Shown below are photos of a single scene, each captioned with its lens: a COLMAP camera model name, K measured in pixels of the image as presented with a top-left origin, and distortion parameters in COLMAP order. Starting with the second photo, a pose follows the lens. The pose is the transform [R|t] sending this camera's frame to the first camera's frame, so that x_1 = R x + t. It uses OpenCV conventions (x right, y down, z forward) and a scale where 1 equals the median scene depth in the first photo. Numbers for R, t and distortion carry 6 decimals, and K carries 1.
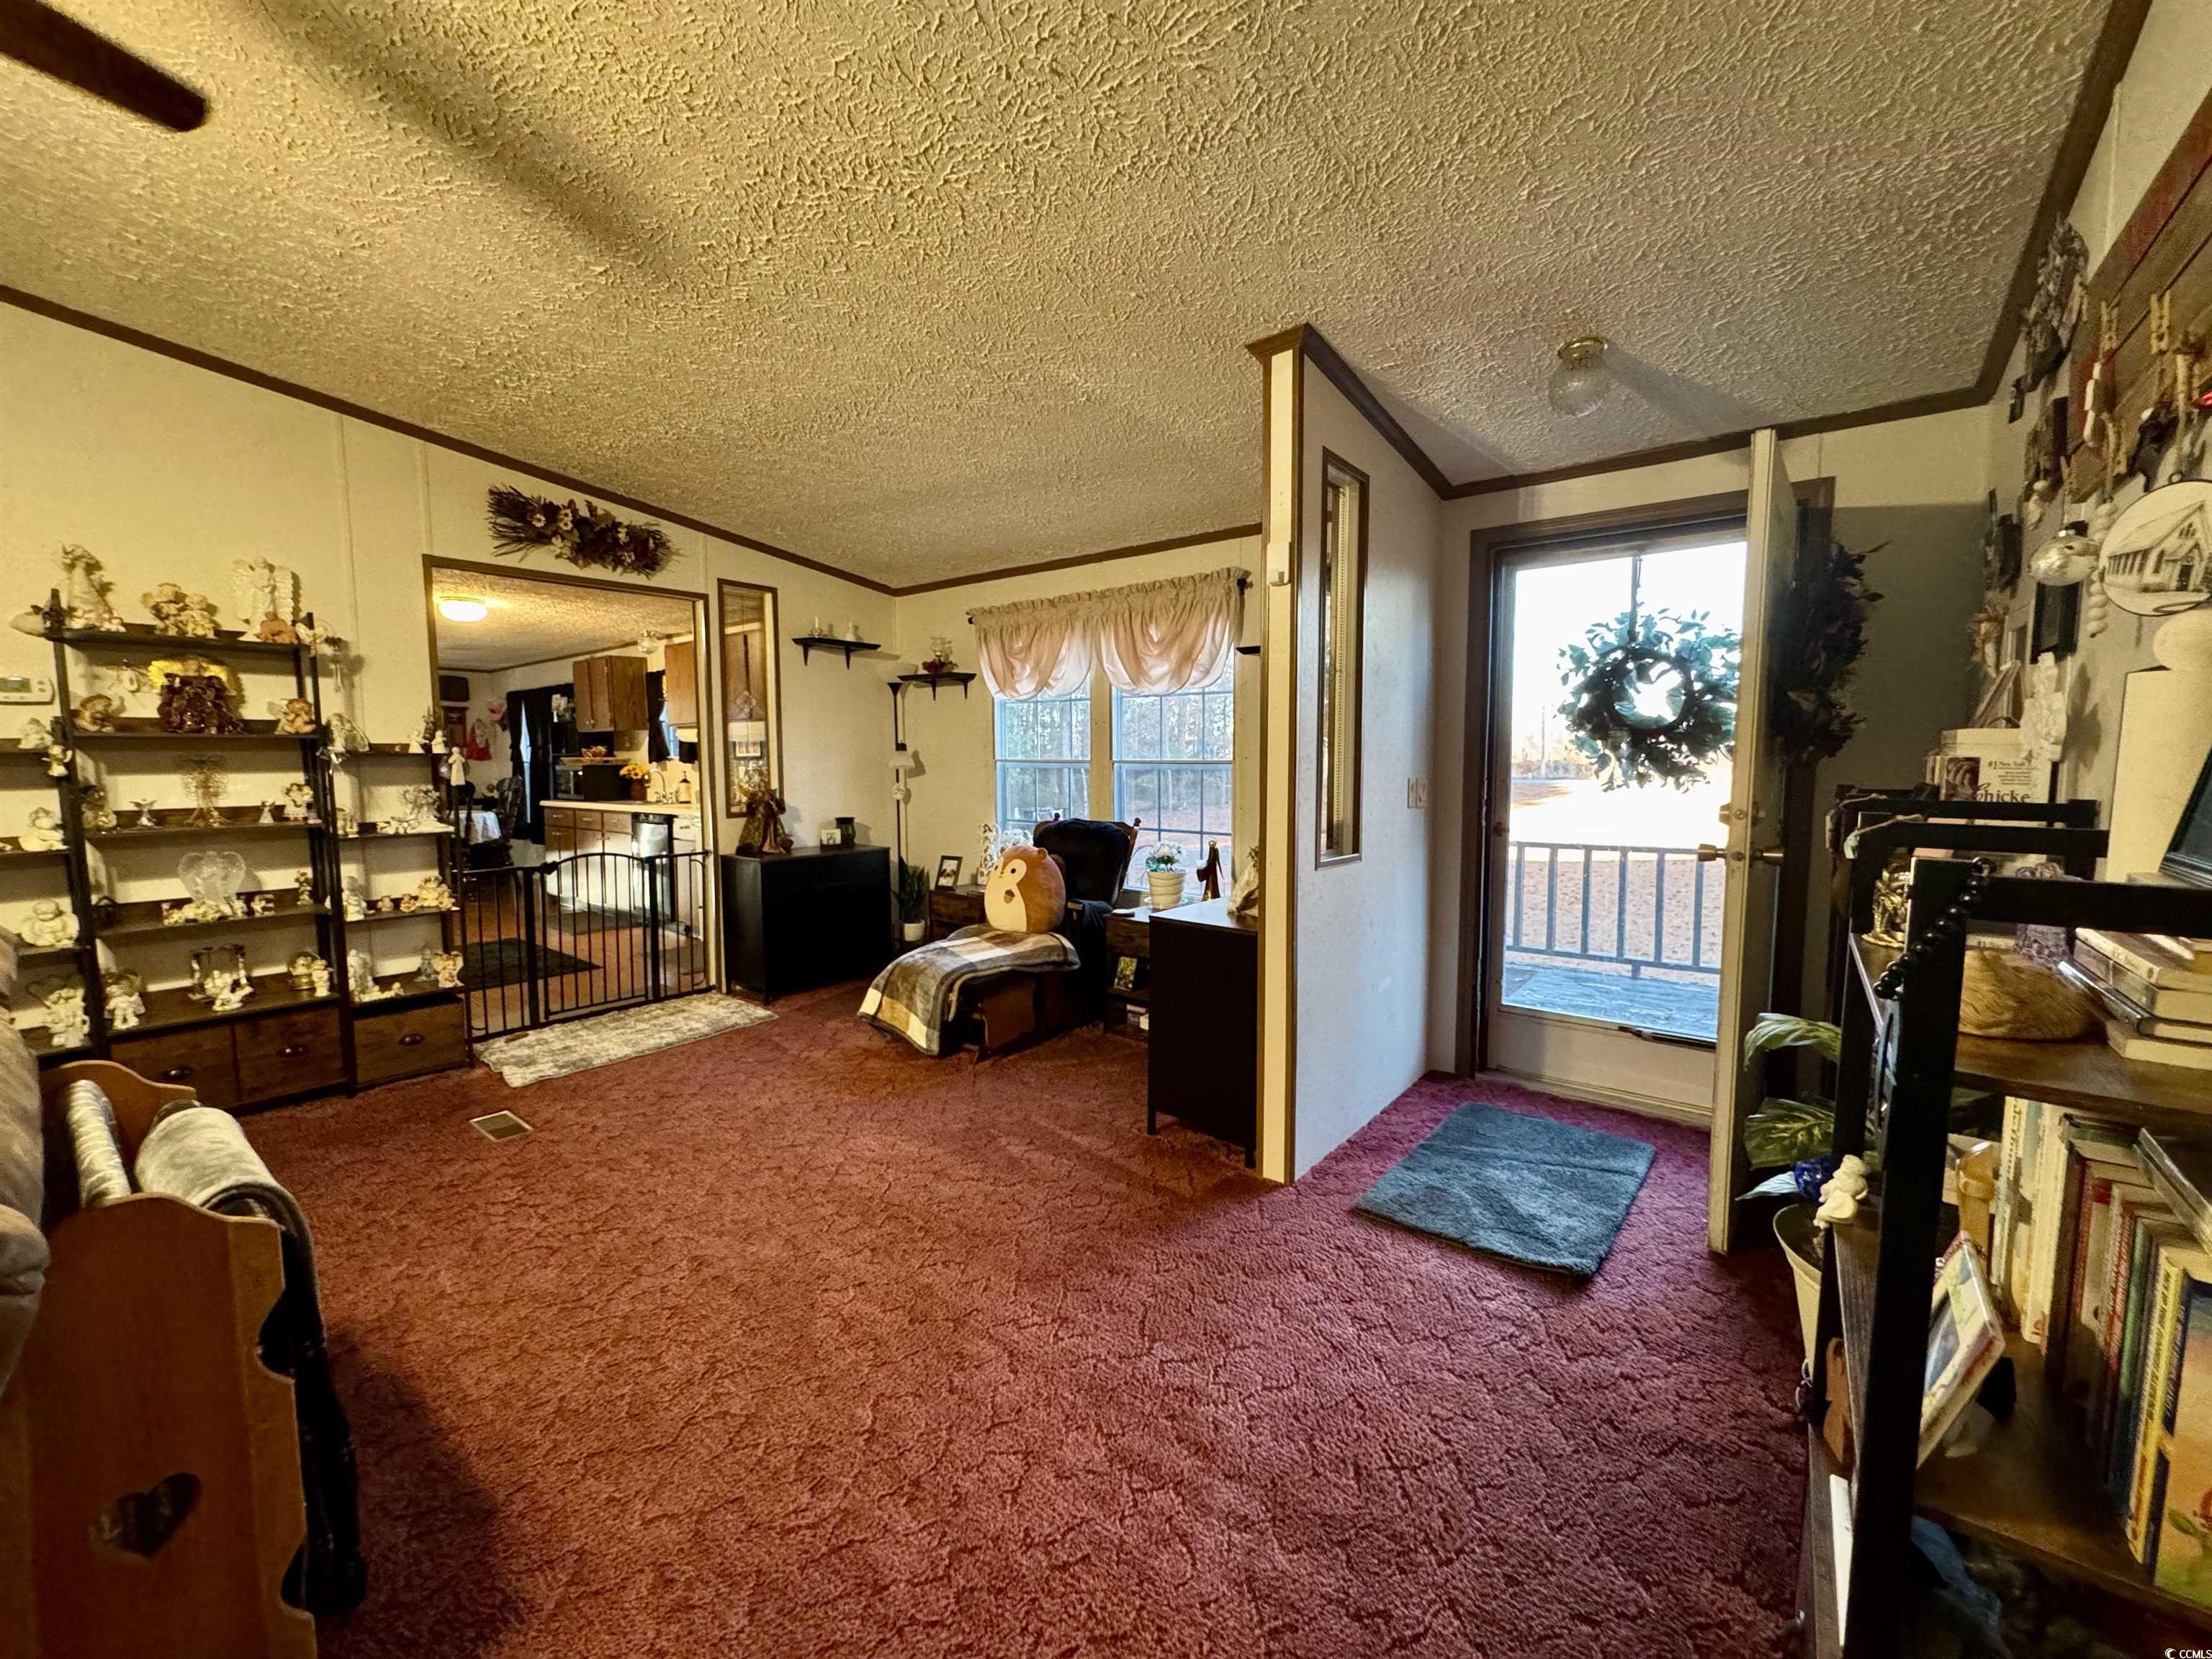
lens RADIAL K [[881.5, 0, 1096.4], [0, 881.5, 824.7], [0, 0, 1]] dist [-0.001905, 0.000899]
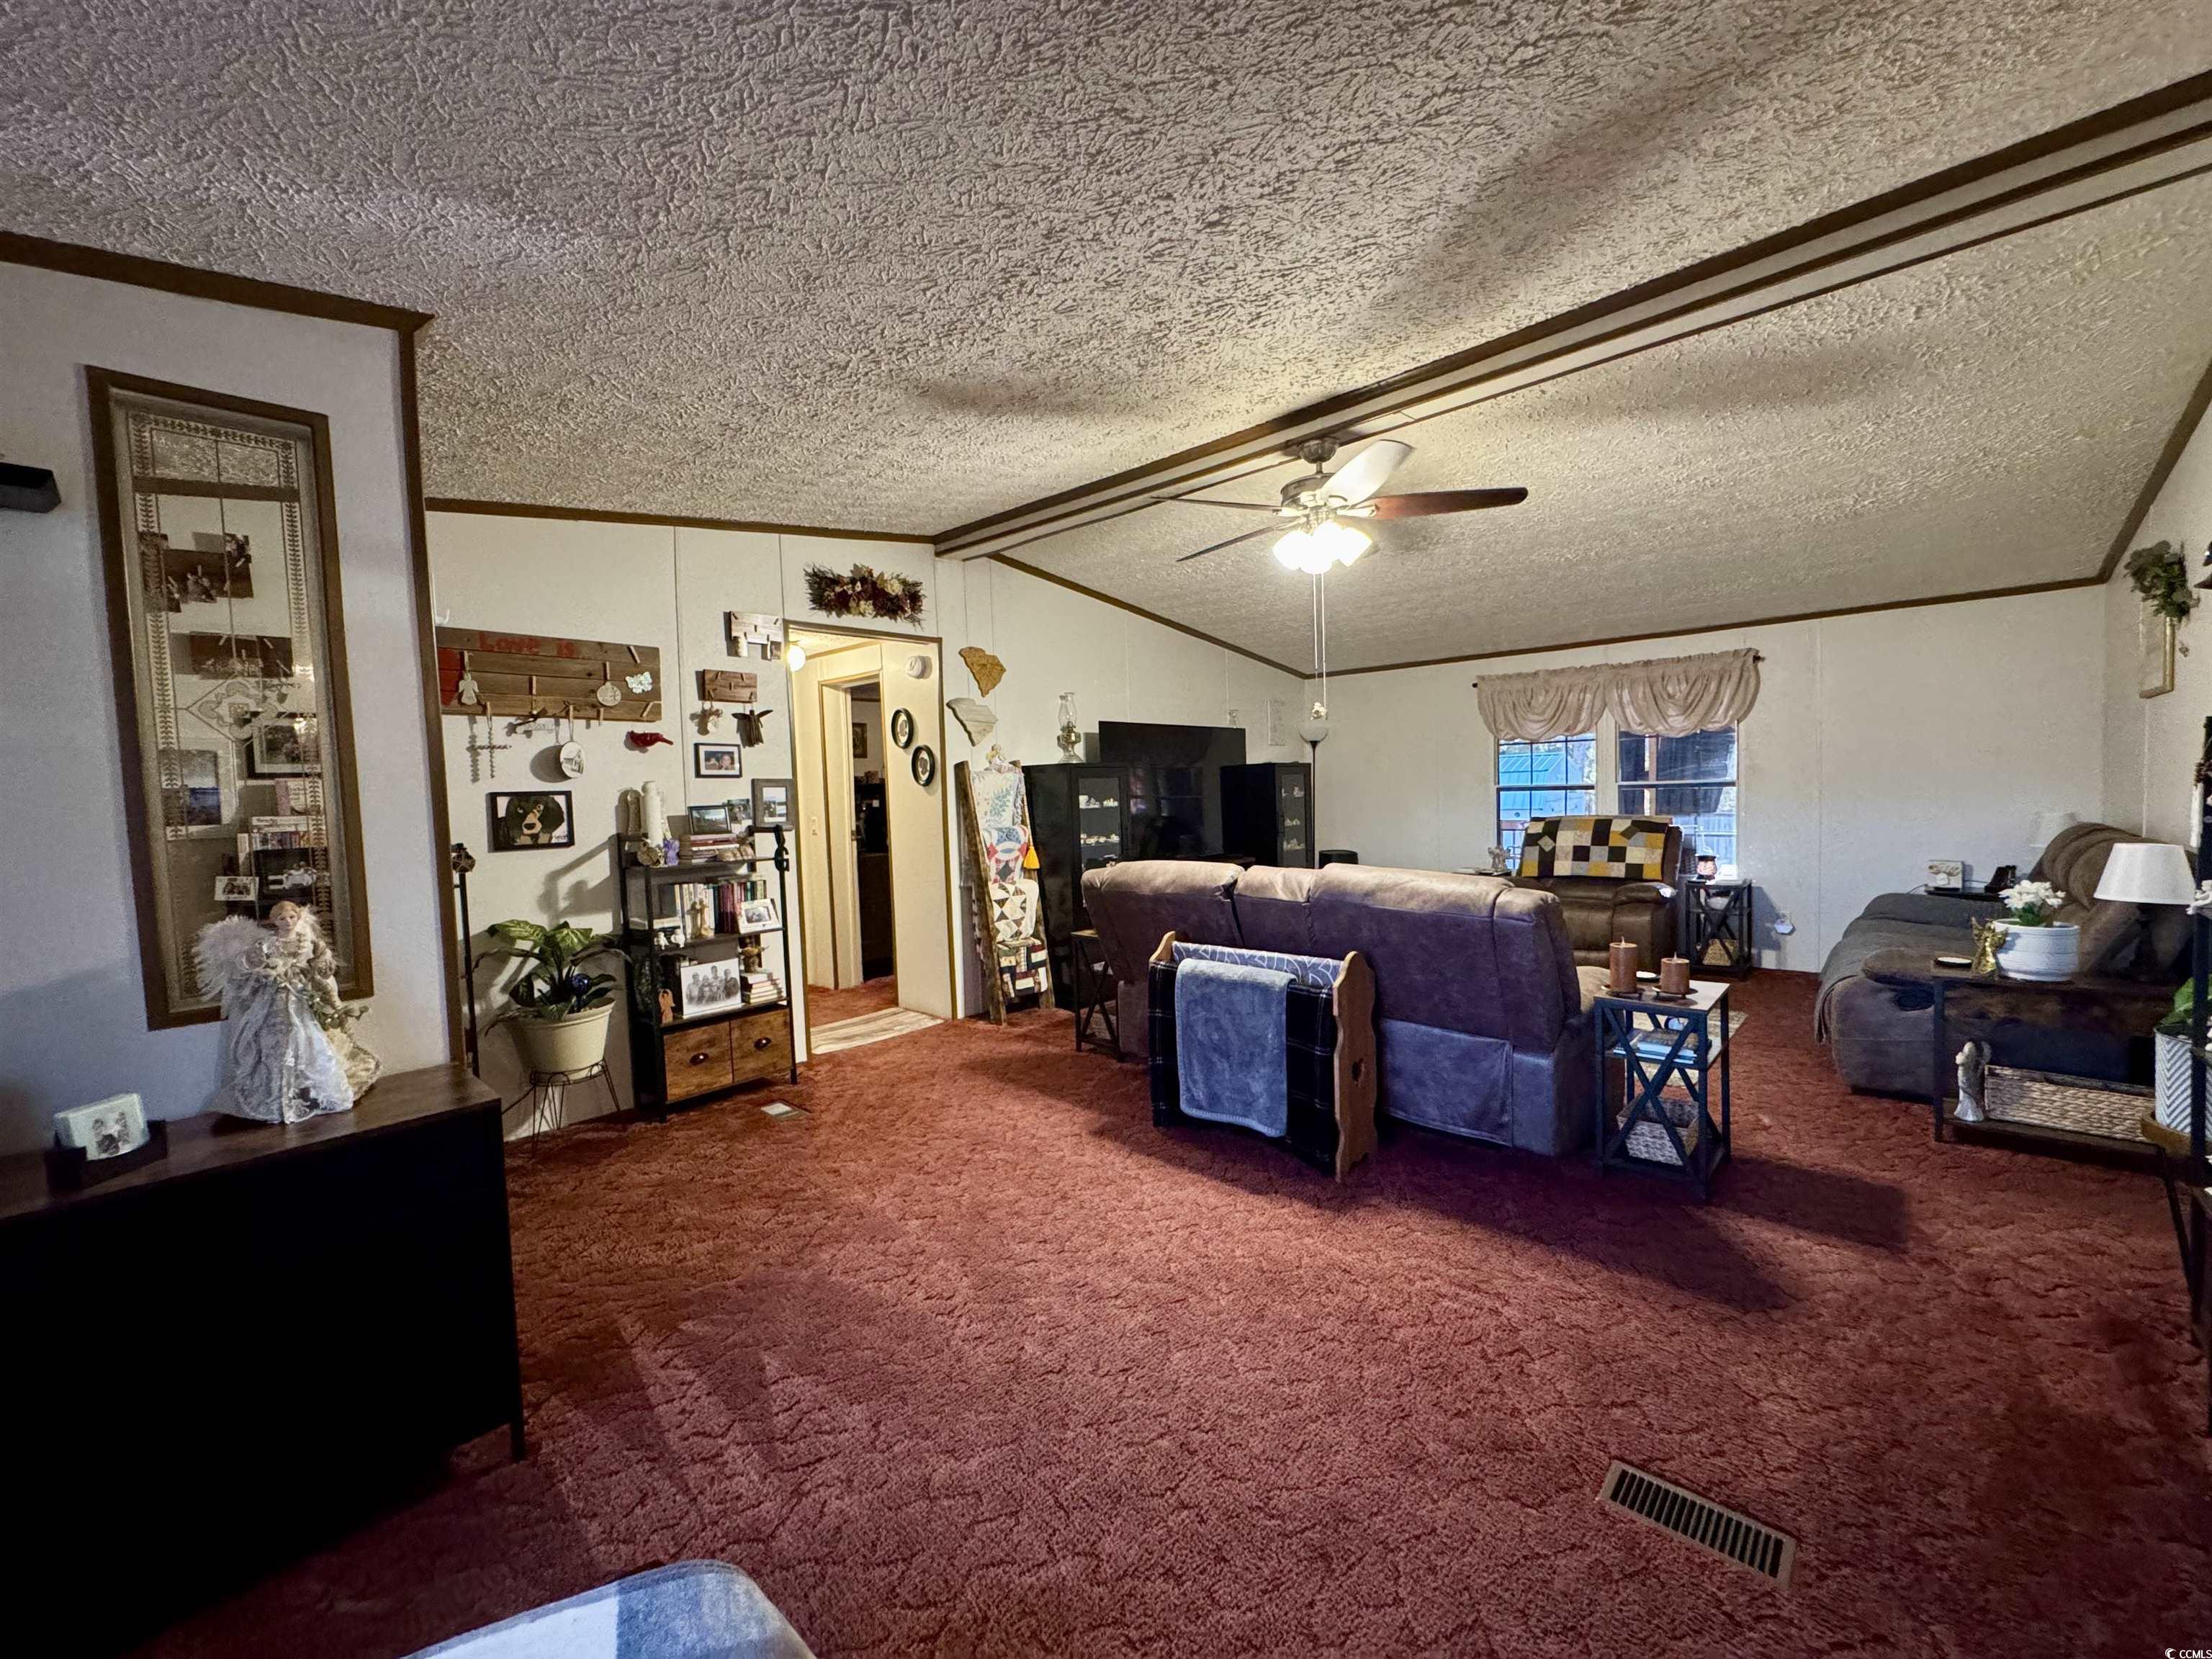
lens RADIAL K [[881.5, 0, 1101.4], [0, 881.5, 831.4], [0, 0, 1]] dist [-0.001905, 0.000899]
pose [[-0.997365, 0.030511, 0.065815, -0.340676], [0.038924, 0.990672, 0.130594, -0.120173], [-0.061216, 0.132811, -0.989249, 1.327434]]
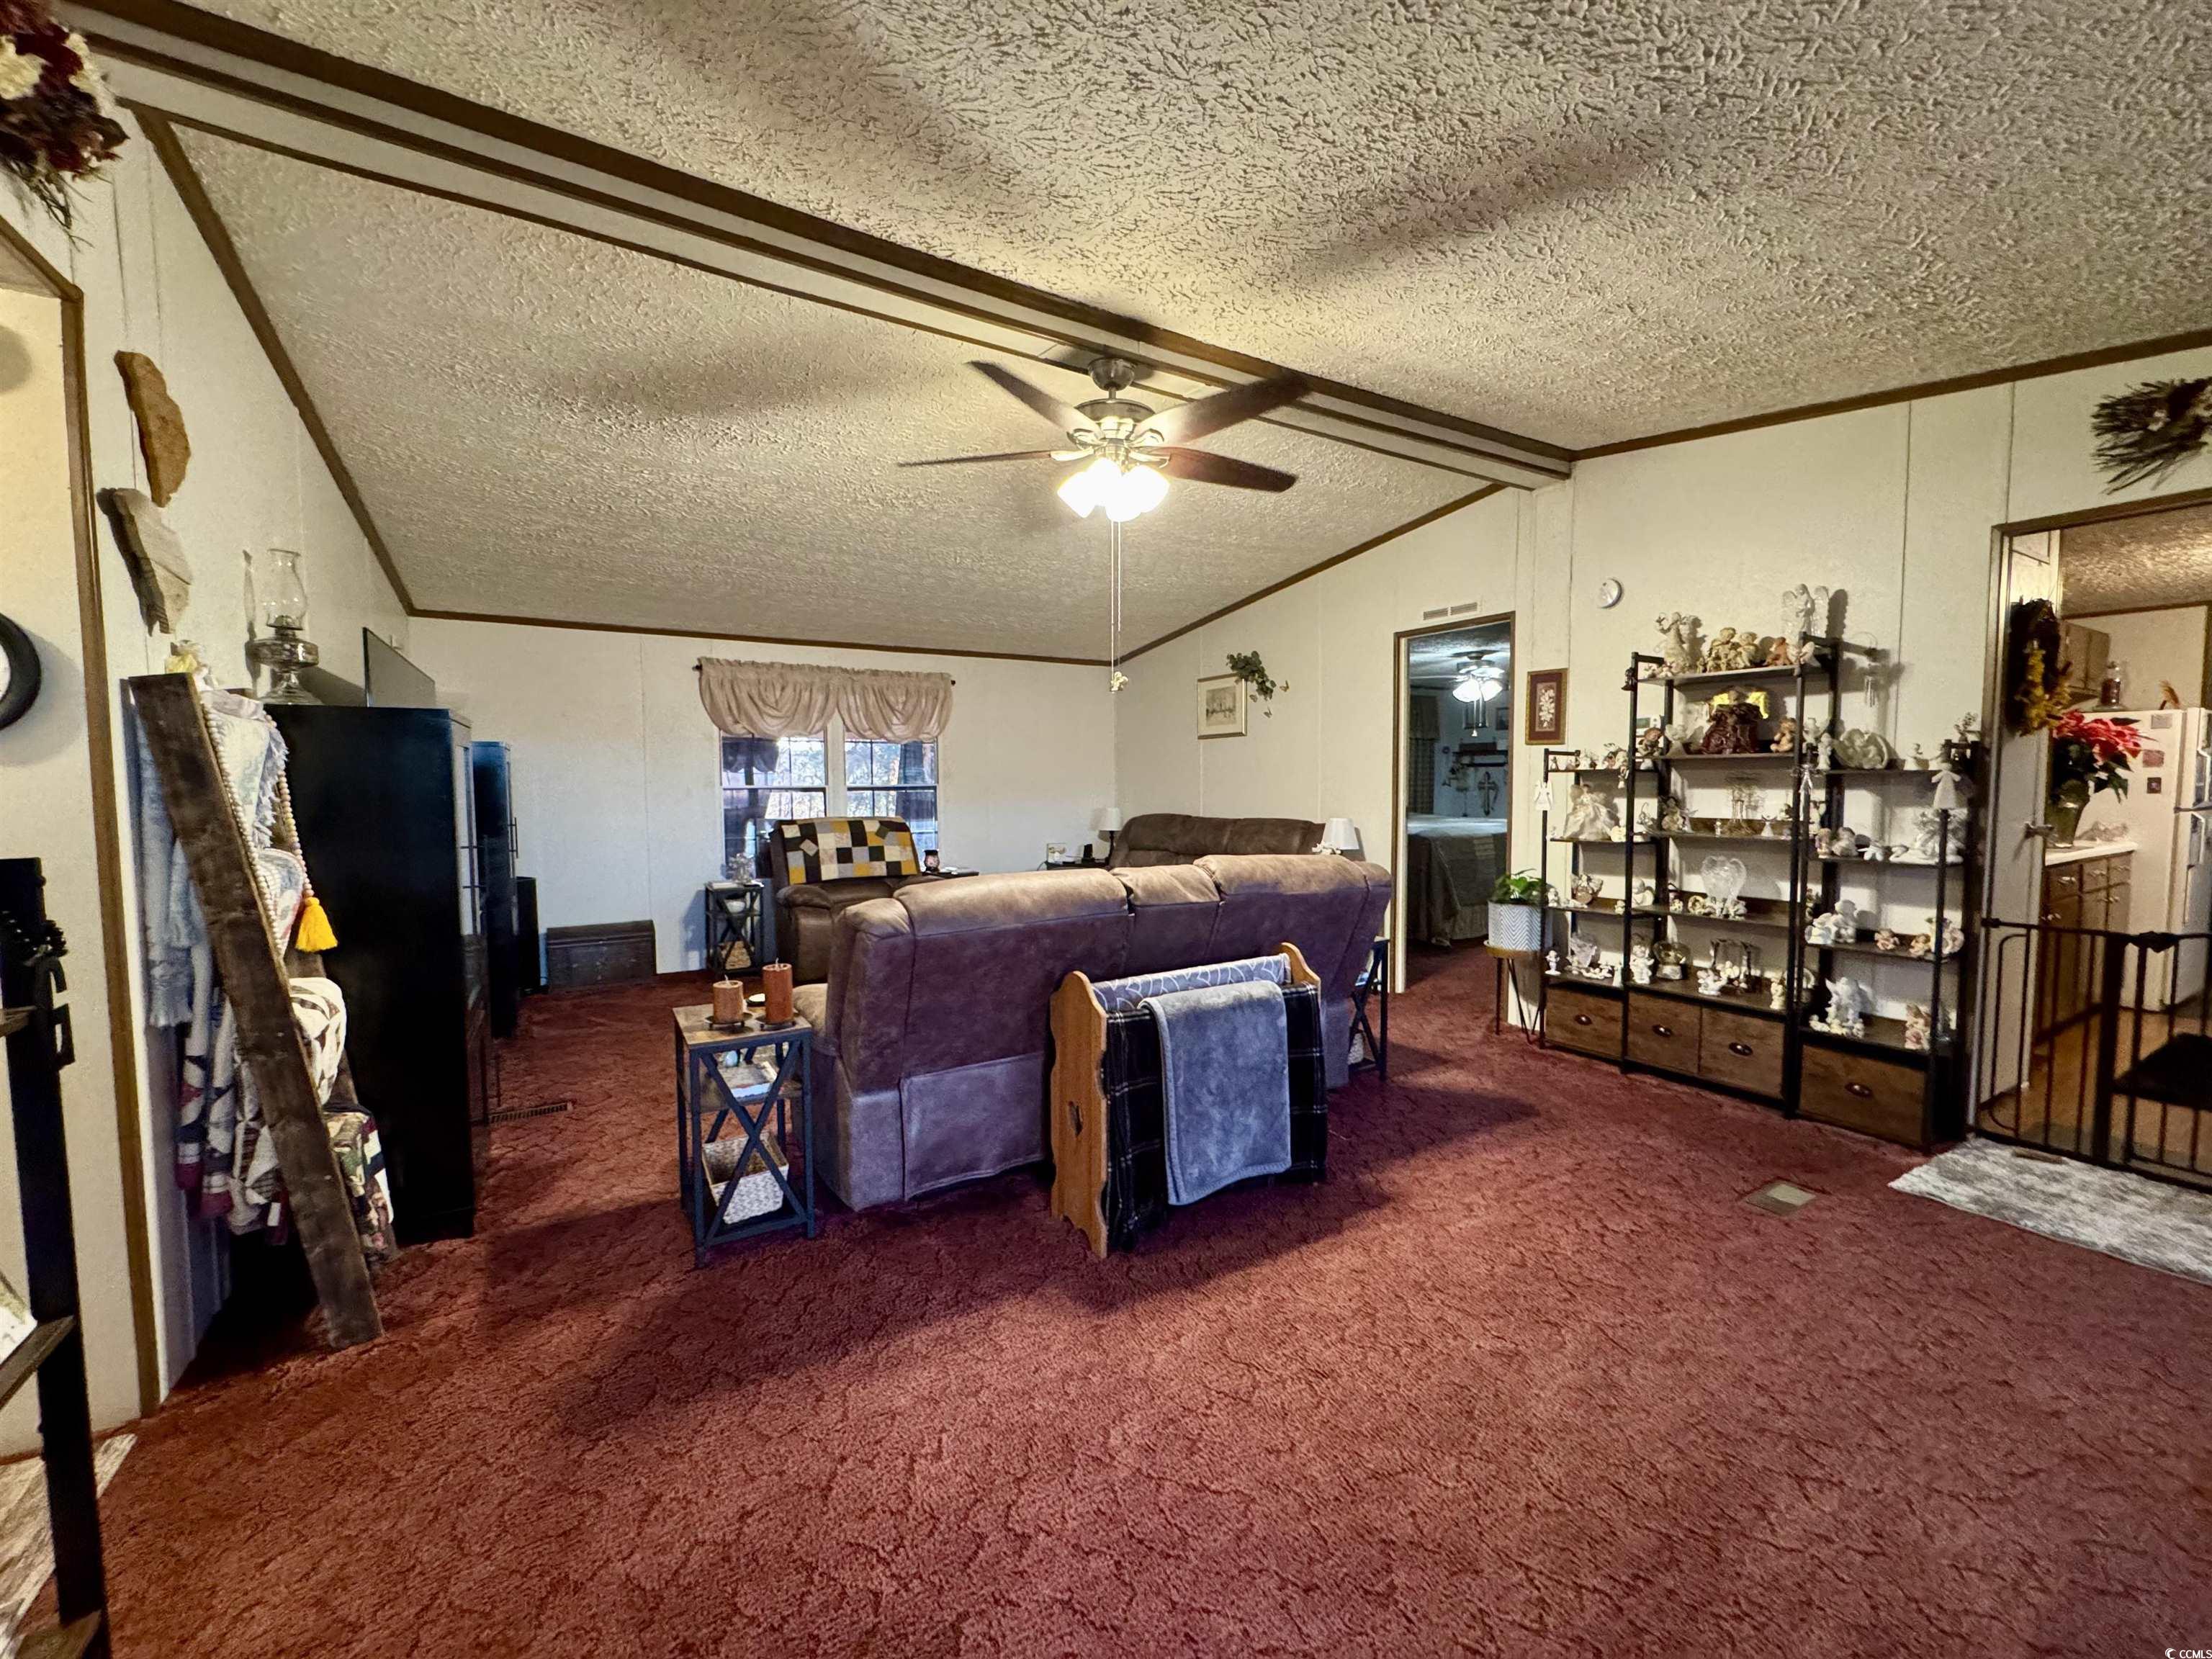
lens RADIAL K [[881.5, 0, 1116.1], [0, 881.5, 827.0], [0, 0, 1]] dist [-0.001905, 0.000899]
pose [[-0.331000, 0.056482, -0.941939, 0.308092], [-0.069413, 0.994045, 0.083998, -0.045404], [0.941074, 0.093186, -0.325109, 0.566900]]
